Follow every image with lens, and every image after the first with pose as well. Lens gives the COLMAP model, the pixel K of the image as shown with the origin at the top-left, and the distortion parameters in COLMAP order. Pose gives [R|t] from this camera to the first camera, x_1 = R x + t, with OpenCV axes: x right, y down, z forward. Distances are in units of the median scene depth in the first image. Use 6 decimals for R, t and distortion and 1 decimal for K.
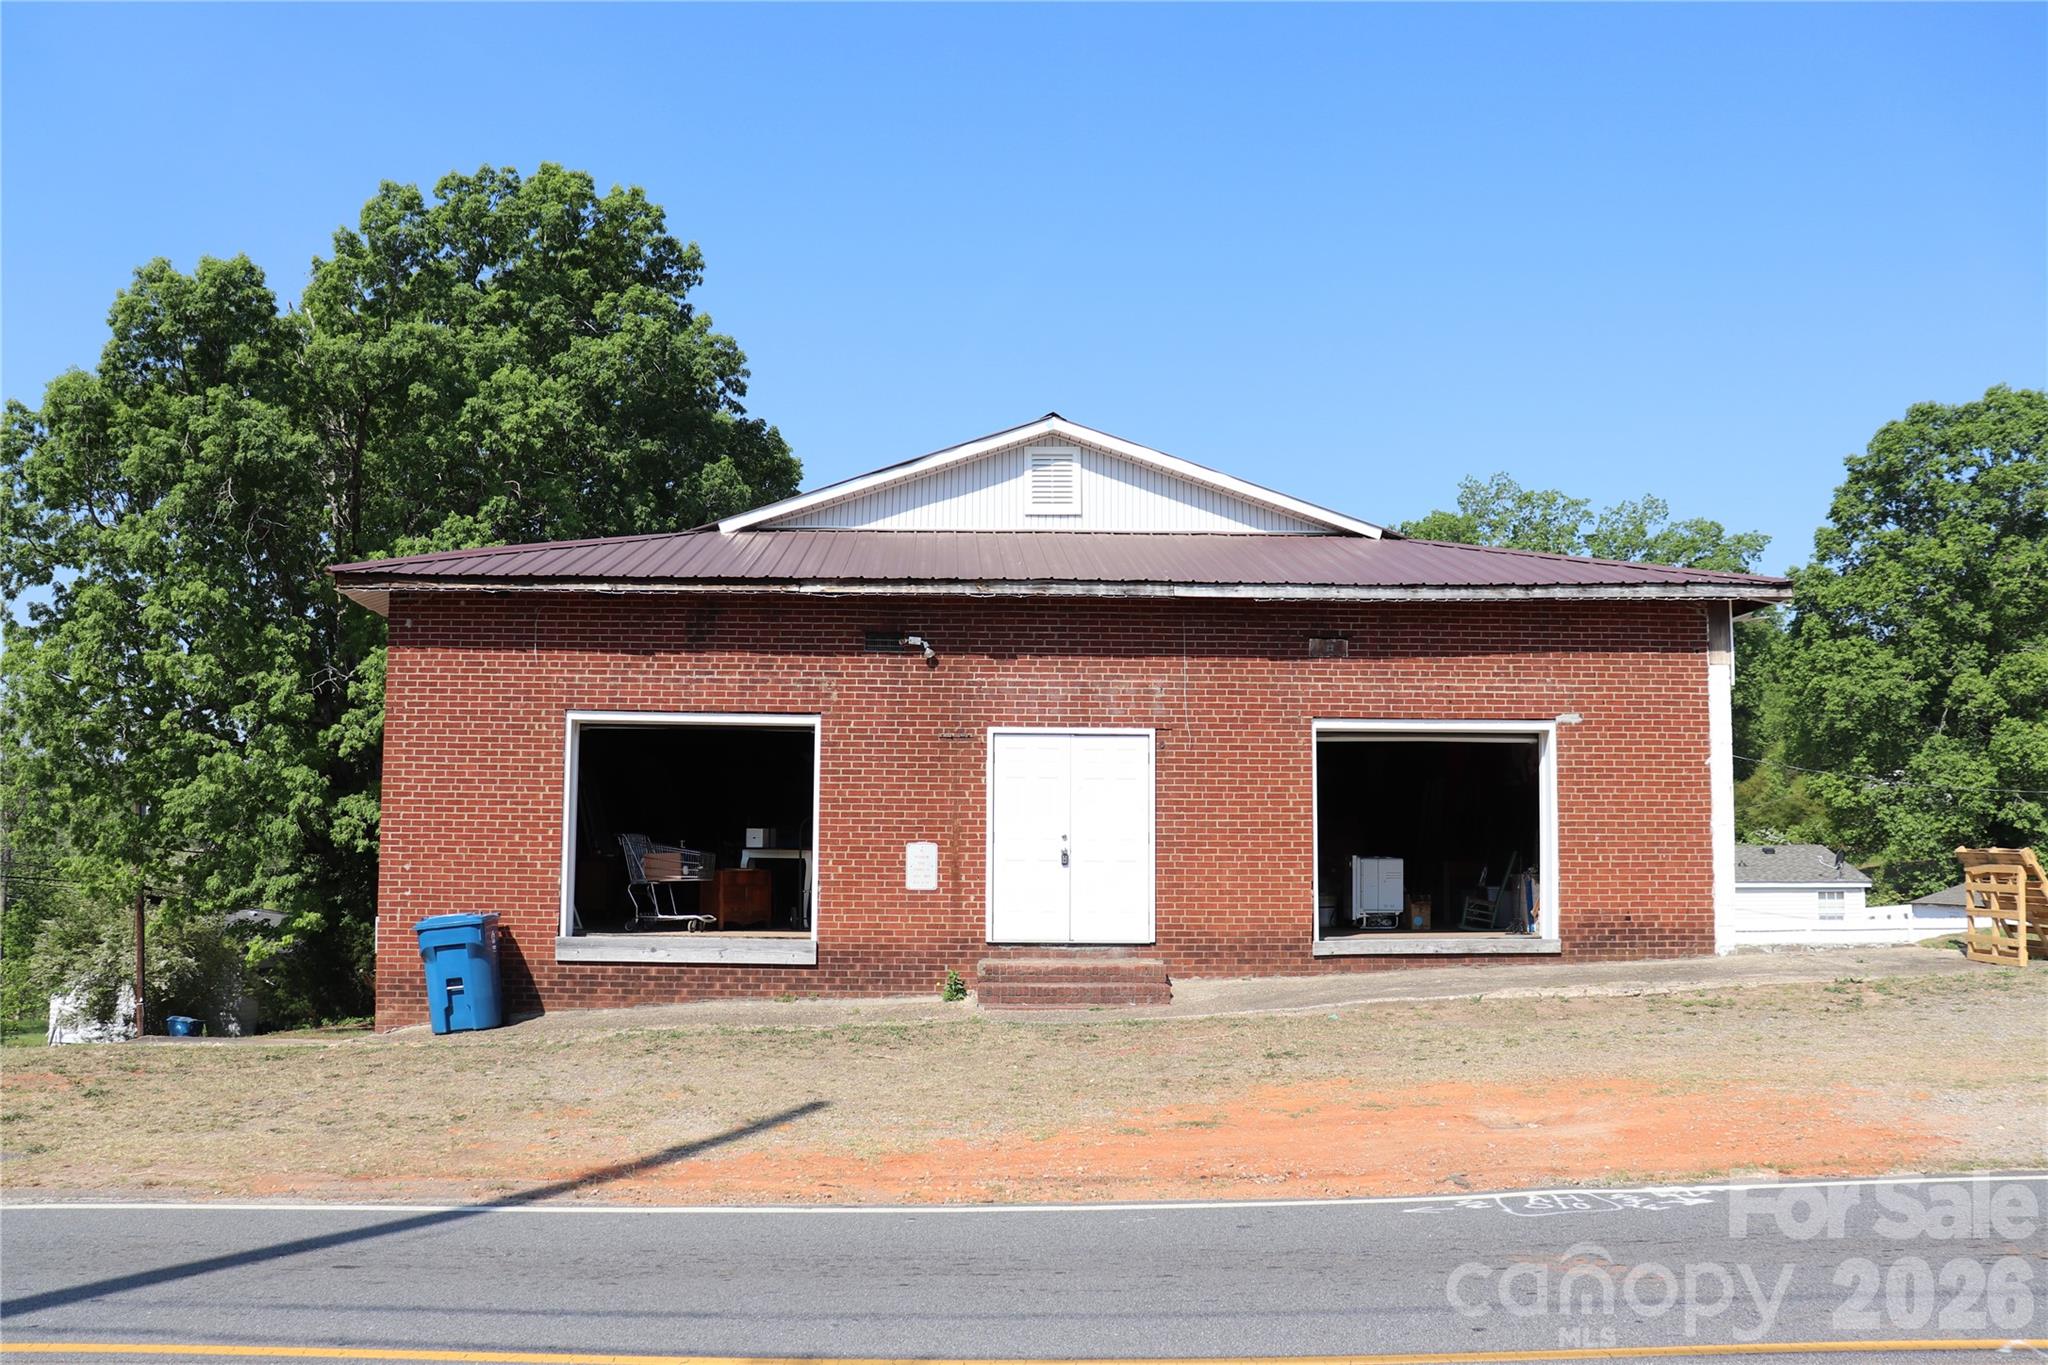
lens RADIAL K [[1691.2, 0, 1024.0], [0, 1691.2, 682.5], [0, 0, 1]] dist [-0.172930, 0.165596]
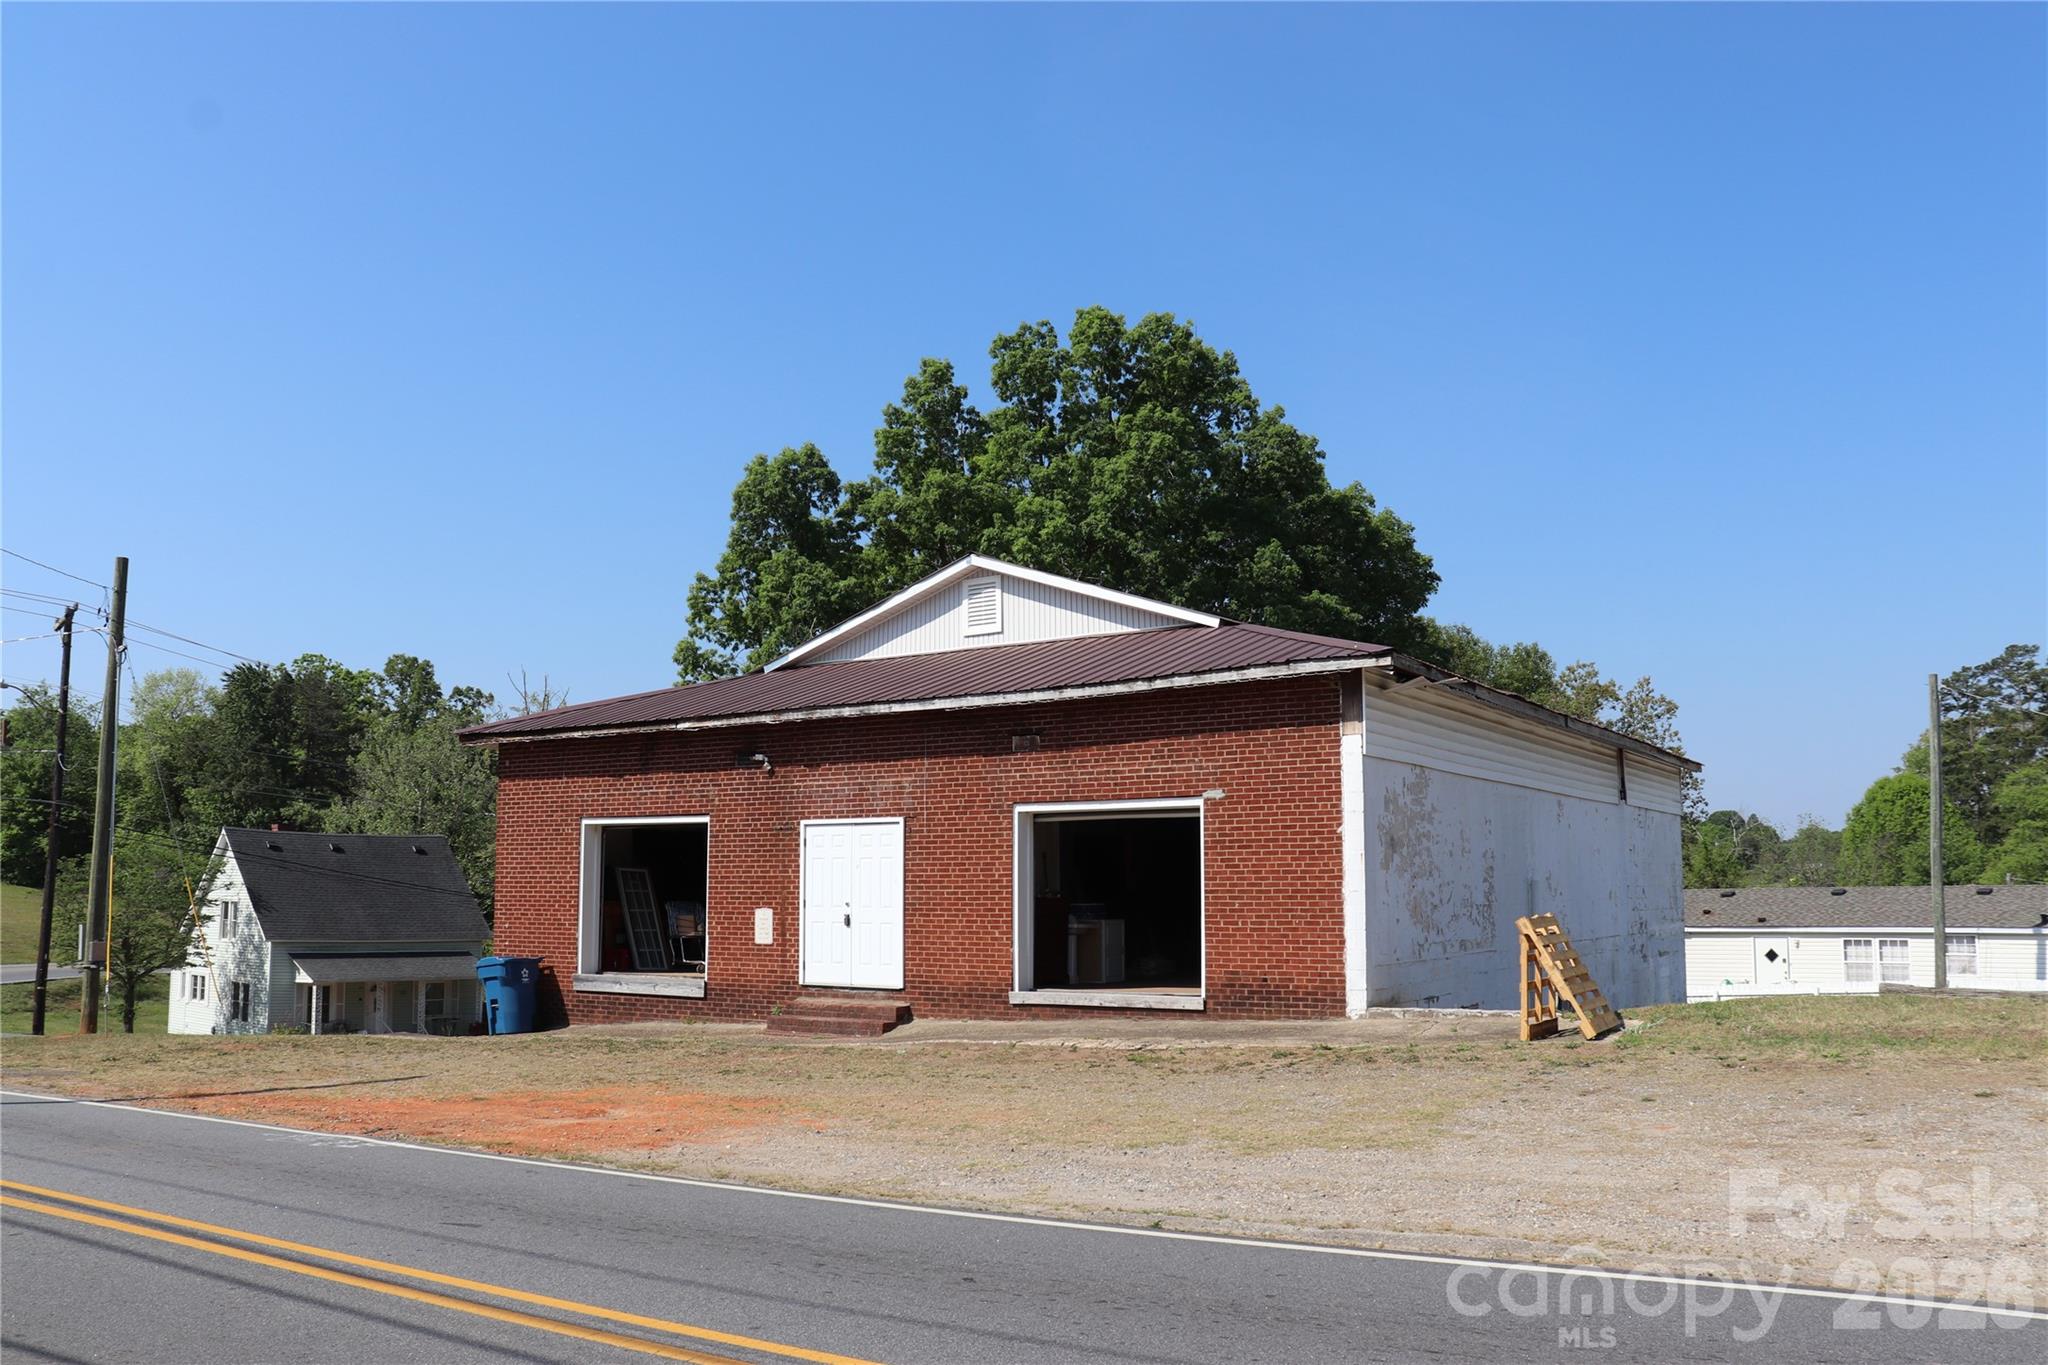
lens RADIAL K [[1691.2, 0, 1024.0], [0, 1691.2, 682.5], [0, 0, 1]] dist [-0.172930, 0.165596]
pose [[0.816862, -0.080271, -0.571221, 0.871776], [0.066266, 0.996773, -0.045309, -0.009500], [0.573015, -0.000841, 0.819545, 0.028021]]
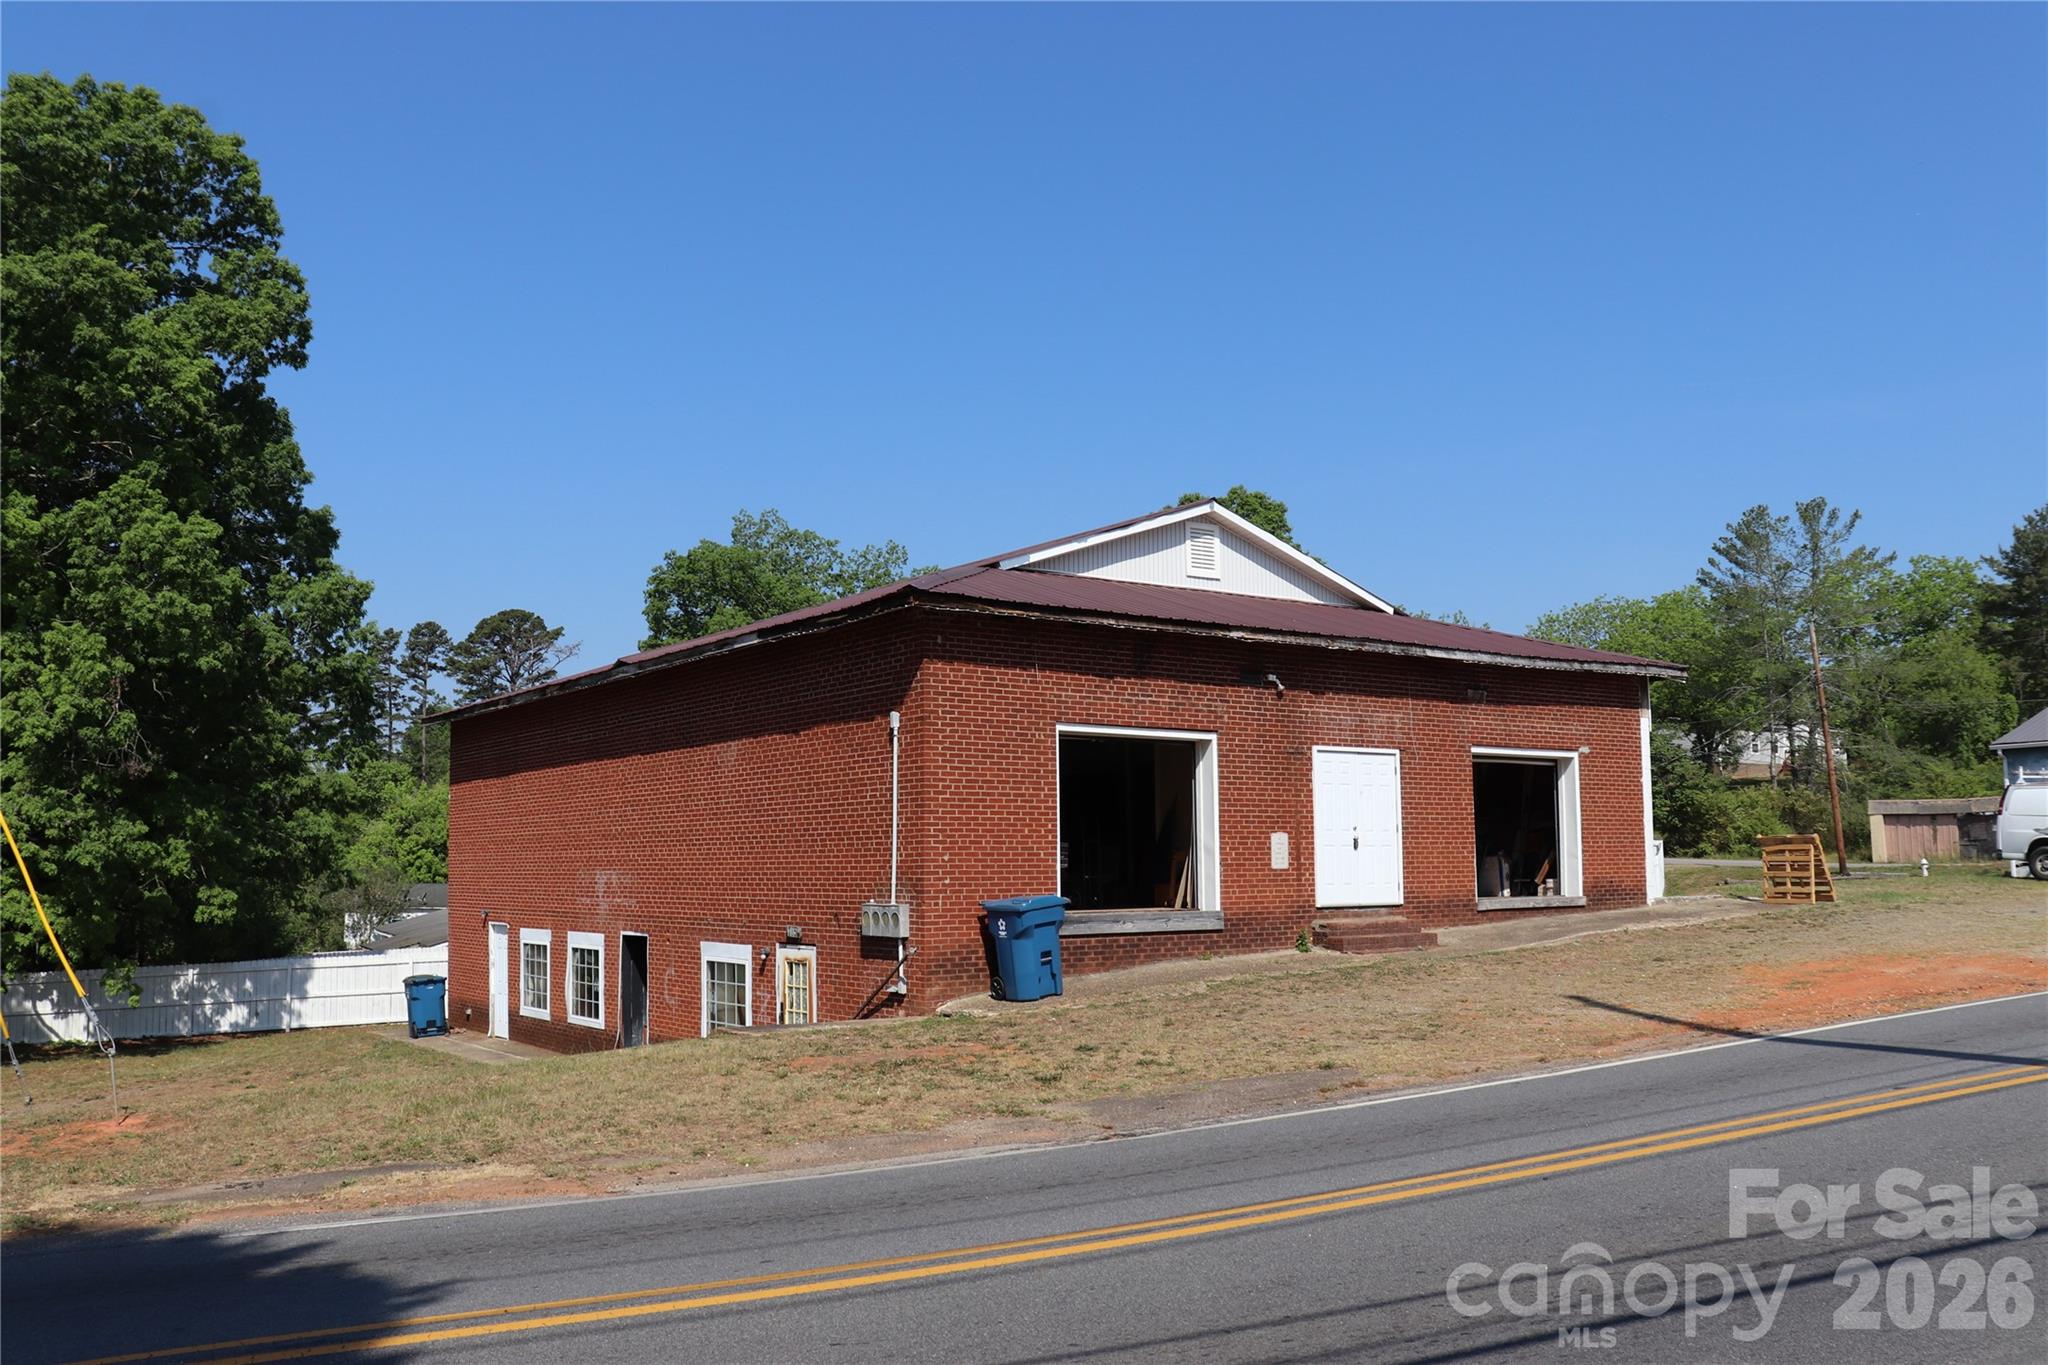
lens RADIAL K [[1691.2, 0, 1024.0], [0, 1691.2, 682.5], [0, 0, 1]] dist [-0.172930, 0.165596]
pose [[0.838167, 0.047849, 0.543311, -0.929732], [-0.041958, 0.998849, -0.023239, 0.017032], [-0.543798, -0.003318, 0.839209, 0.013728]]
